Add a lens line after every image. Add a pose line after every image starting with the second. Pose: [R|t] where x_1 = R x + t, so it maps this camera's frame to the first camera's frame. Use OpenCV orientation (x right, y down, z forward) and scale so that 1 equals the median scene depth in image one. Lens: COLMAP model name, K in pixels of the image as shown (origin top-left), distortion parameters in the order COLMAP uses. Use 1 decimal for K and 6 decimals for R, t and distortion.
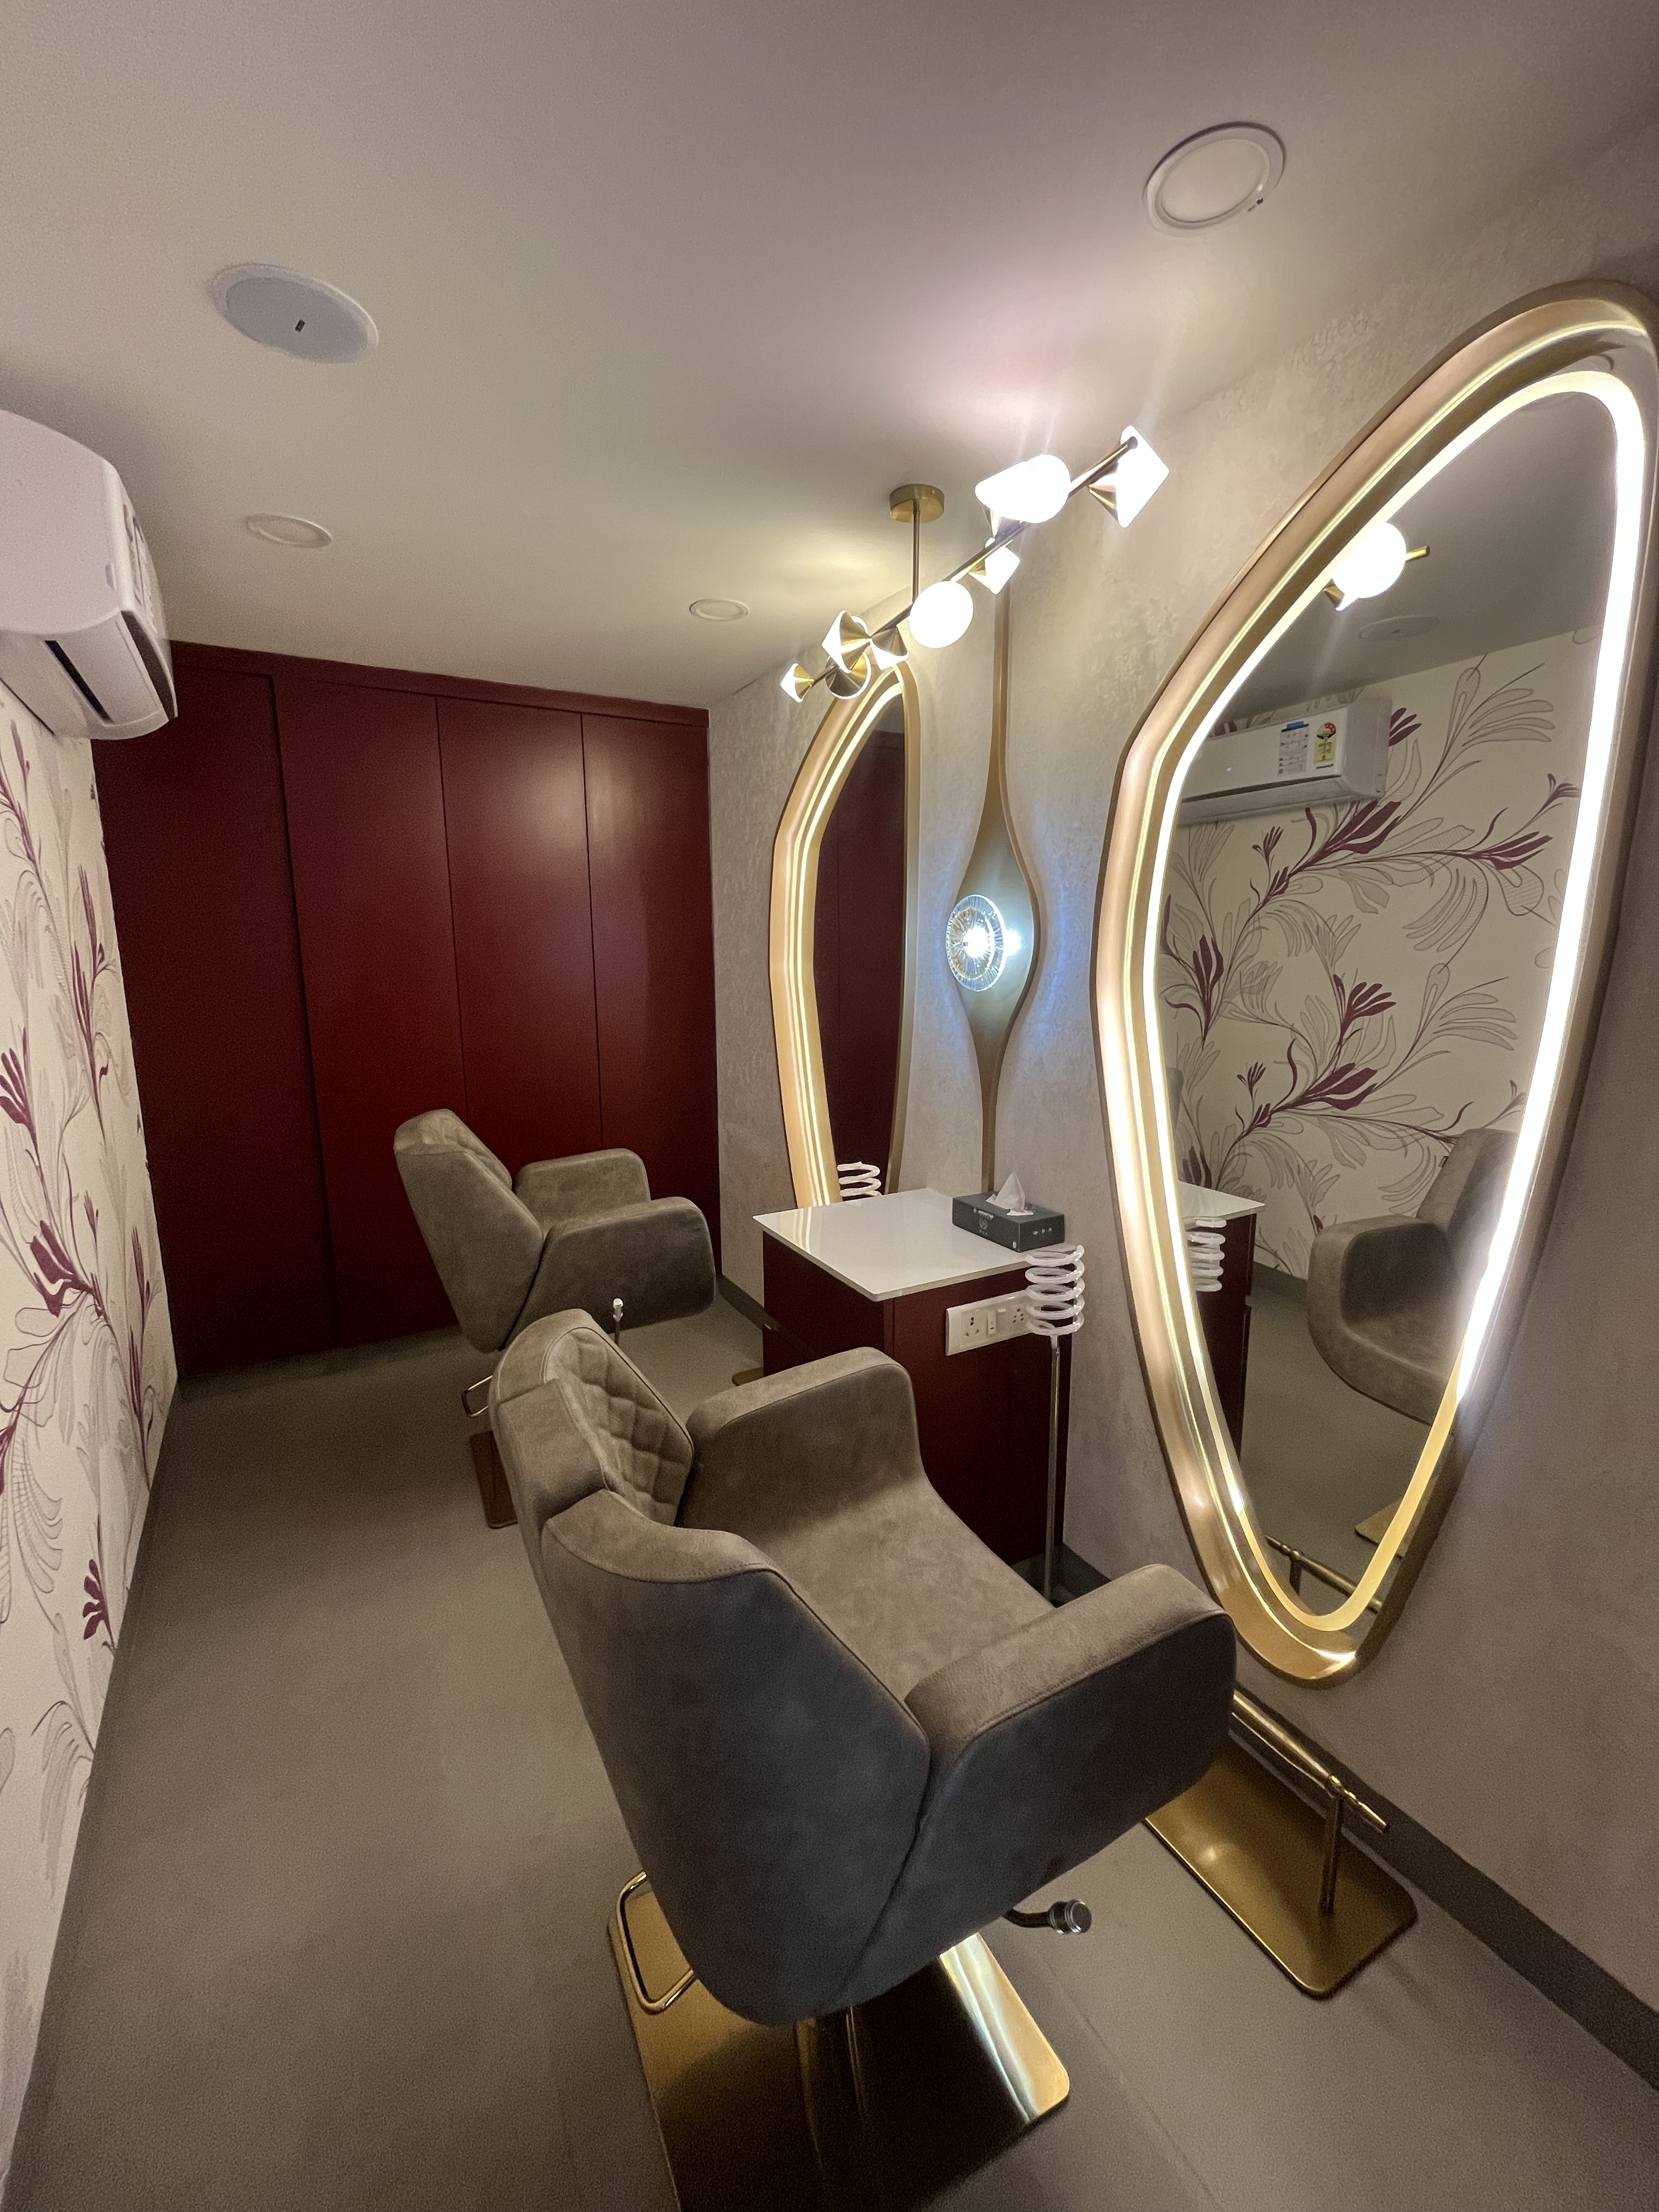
lens RADIAL K [[888.8, 0, 829.5], [0, 888.8, 1106.0], [0, 0, 1]] dist [-0.004633, -0.000256]
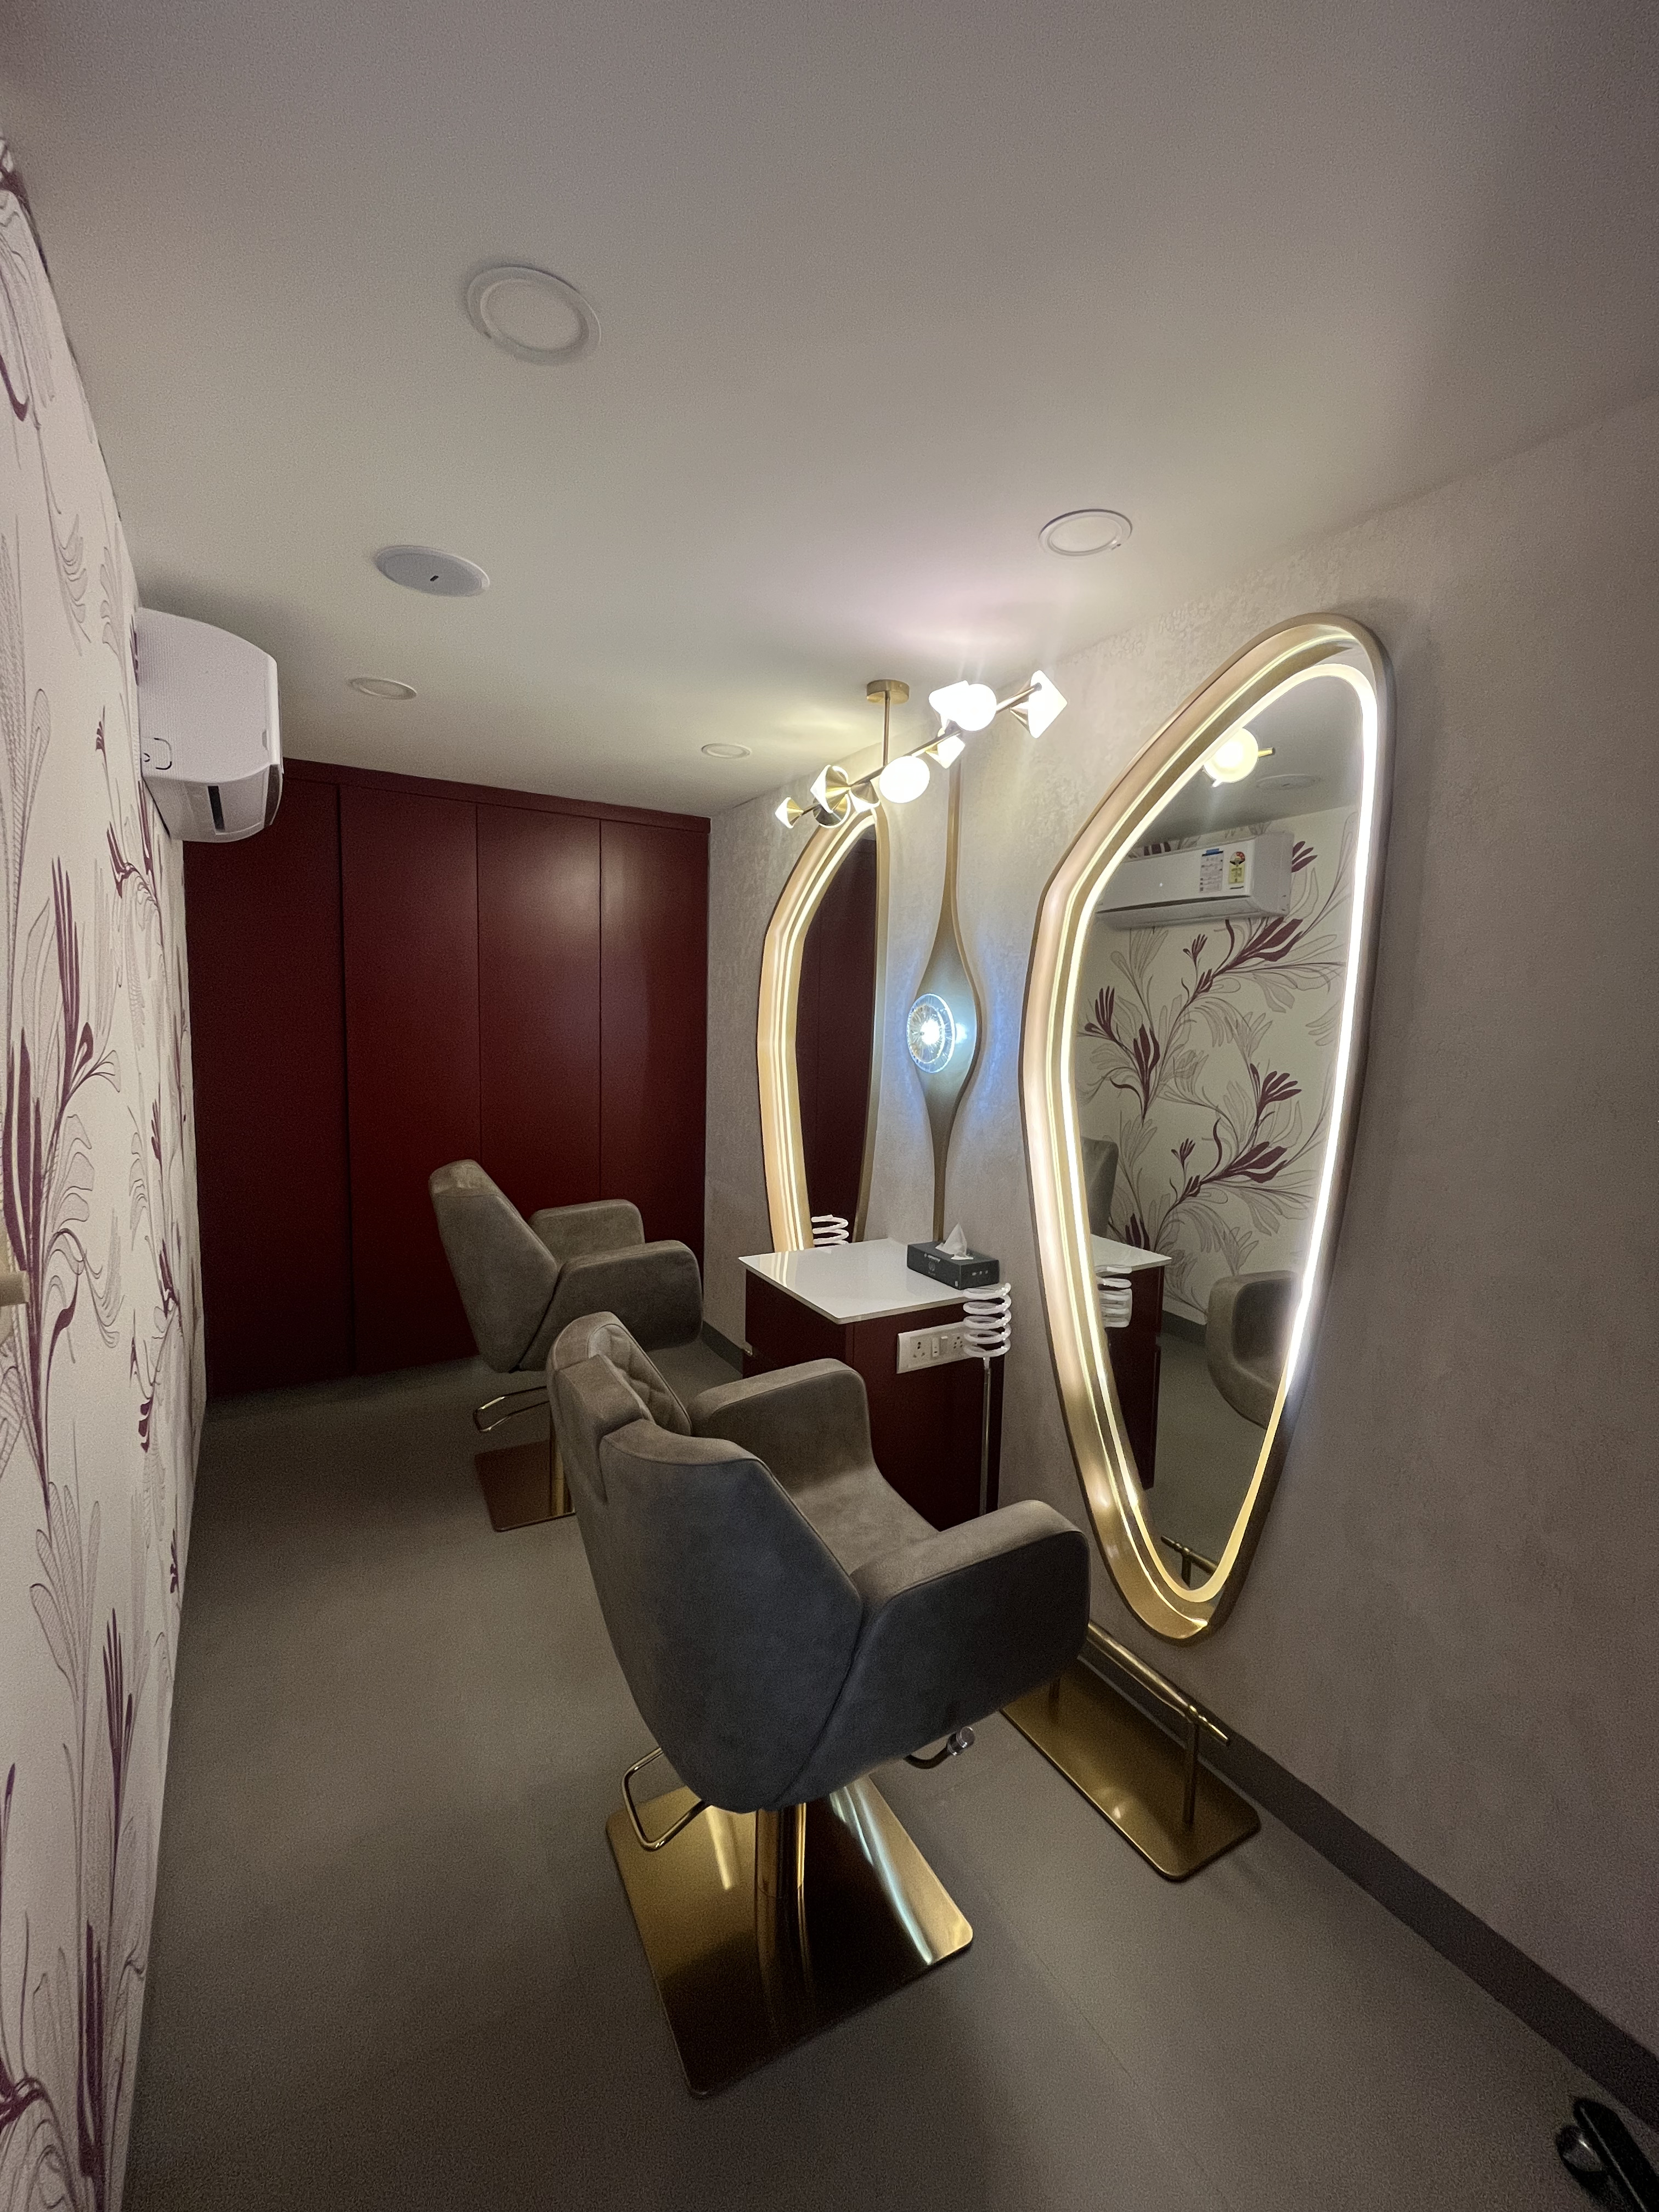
lens RADIAL K [[888.8, 0, 829.5], [0, 888.8, 1106.0], [0, 0, 1]] dist [-0.004633, -0.000256]
pose [[0.999319, 0.028198, 0.023800, 0.000925], [-0.026342, 0.996835, -0.075004, 0.010508], [-0.025840, 0.074326, 0.996899, -0.202490]]
